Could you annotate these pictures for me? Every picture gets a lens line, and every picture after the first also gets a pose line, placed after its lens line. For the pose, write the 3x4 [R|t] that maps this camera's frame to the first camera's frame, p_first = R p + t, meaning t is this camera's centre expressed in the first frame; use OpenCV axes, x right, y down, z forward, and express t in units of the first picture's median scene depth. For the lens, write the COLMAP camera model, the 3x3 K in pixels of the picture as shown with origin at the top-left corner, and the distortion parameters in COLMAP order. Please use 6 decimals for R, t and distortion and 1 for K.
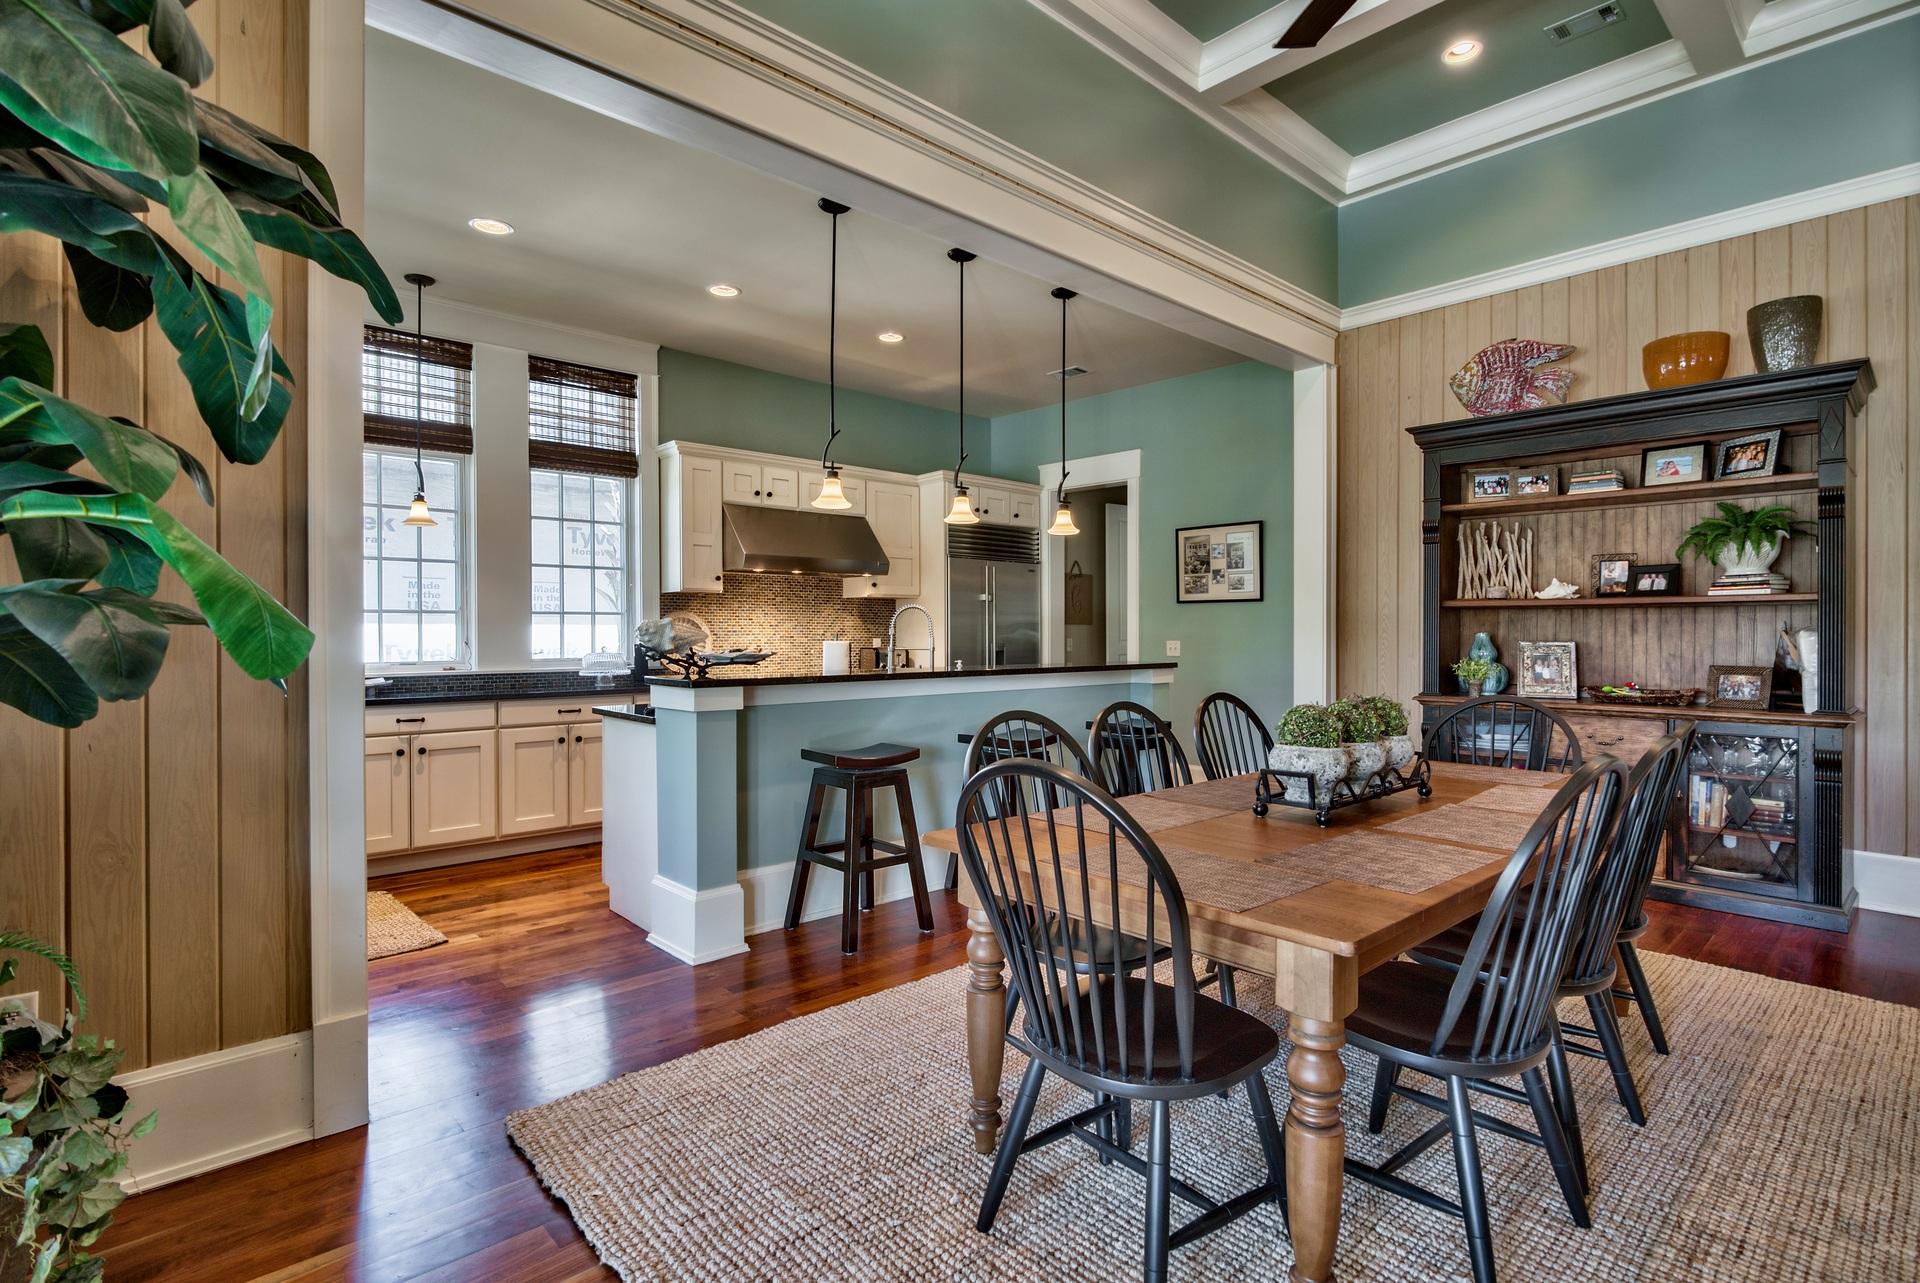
lens RADIAL K [[934.1, 0, 946.5], [0, 934.1, 640.4], [0, 0, 1]] dist [-0.003474, -0.000510]
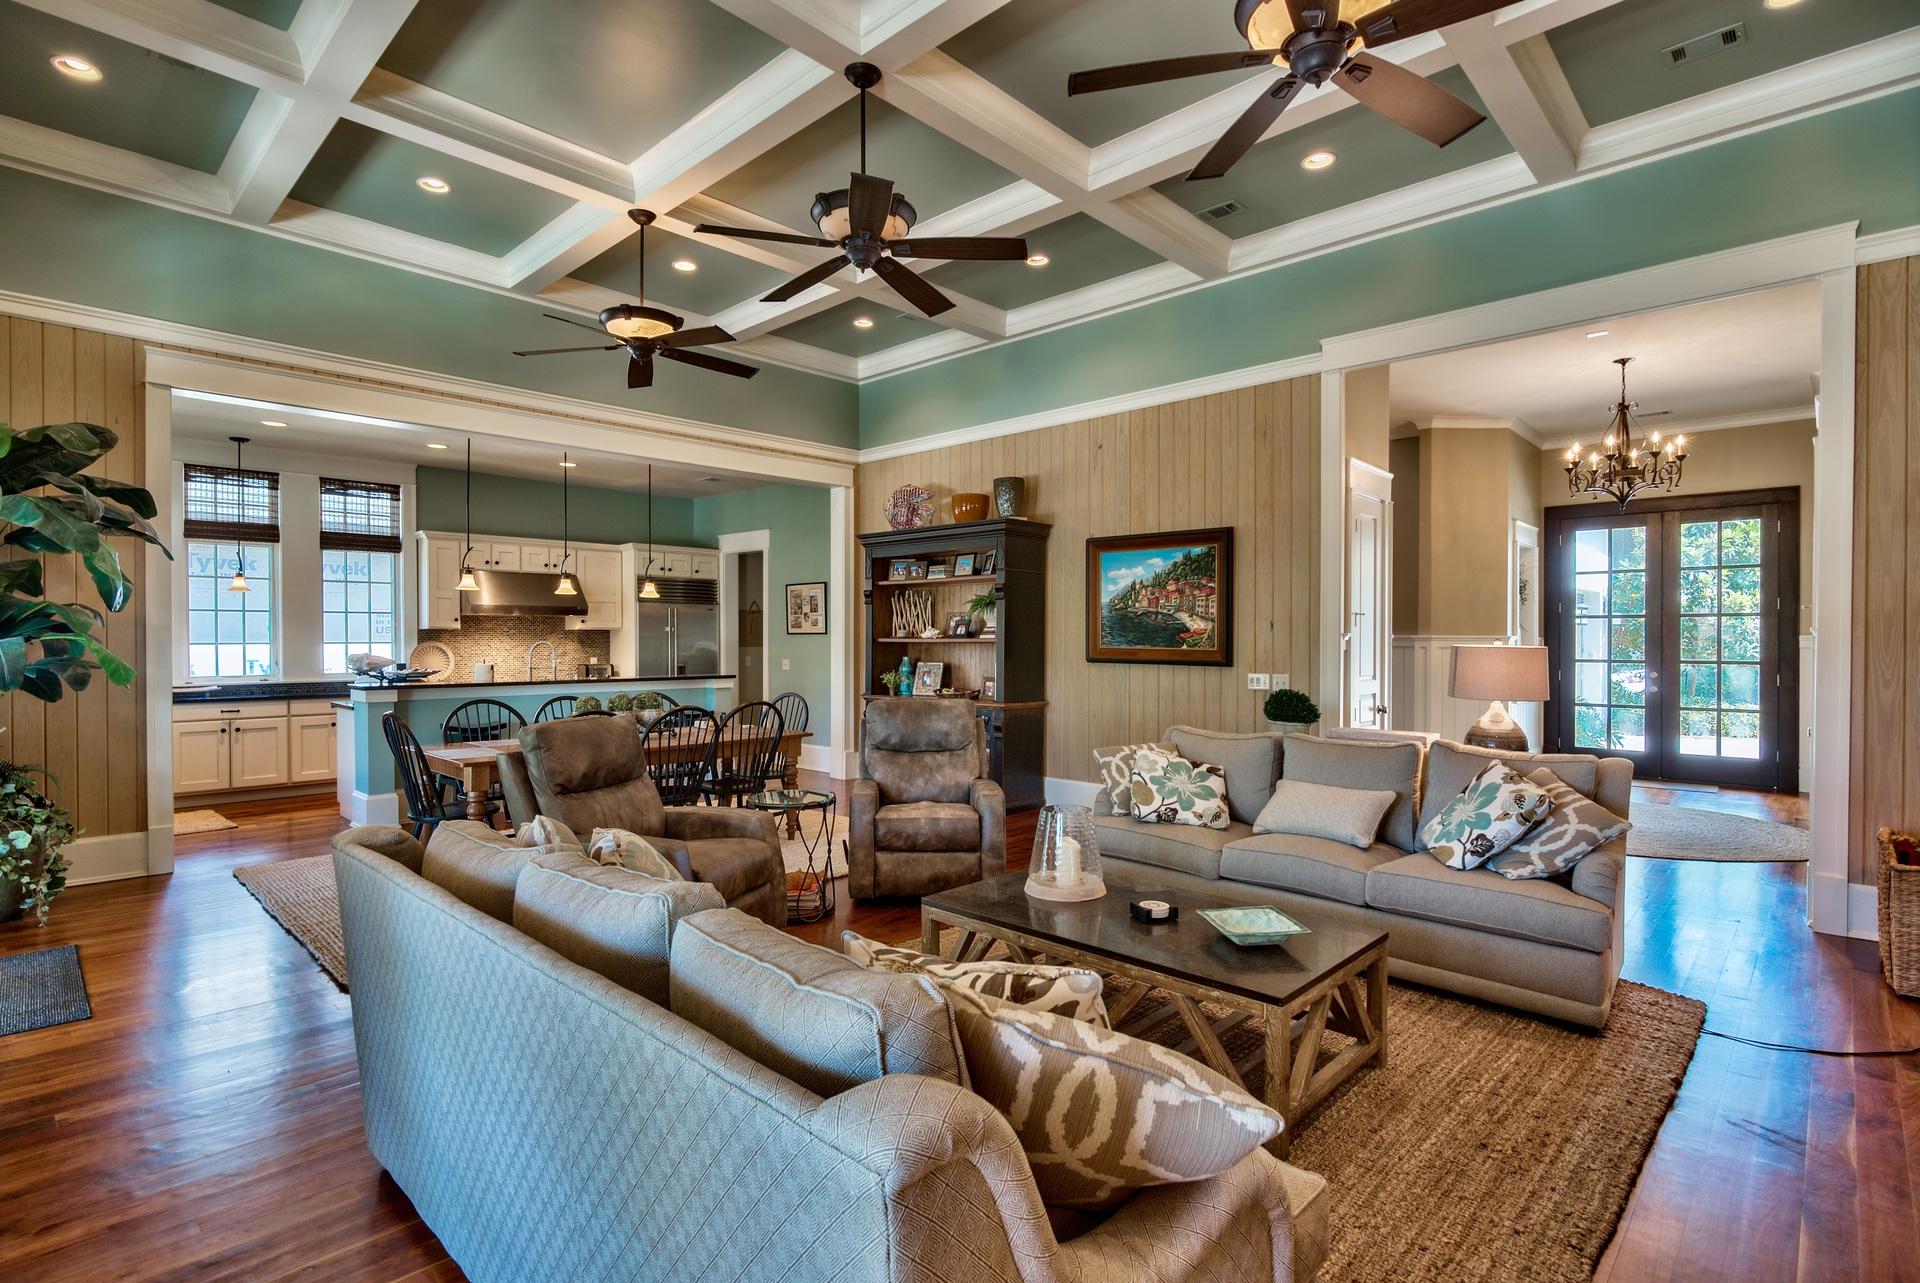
lens RADIAL K [[935.8, 0, 950.3], [0, 935.8, 646.9], [0, 0, 1]] dist [-0.003342, 0.000001]
pose [[0.997612, -0.000545, 0.069069, 0.507158], [0.000570, 1.000000, -0.000344, -0.023891], [-0.069069, 0.000383, 0.997612, -0.643601]]
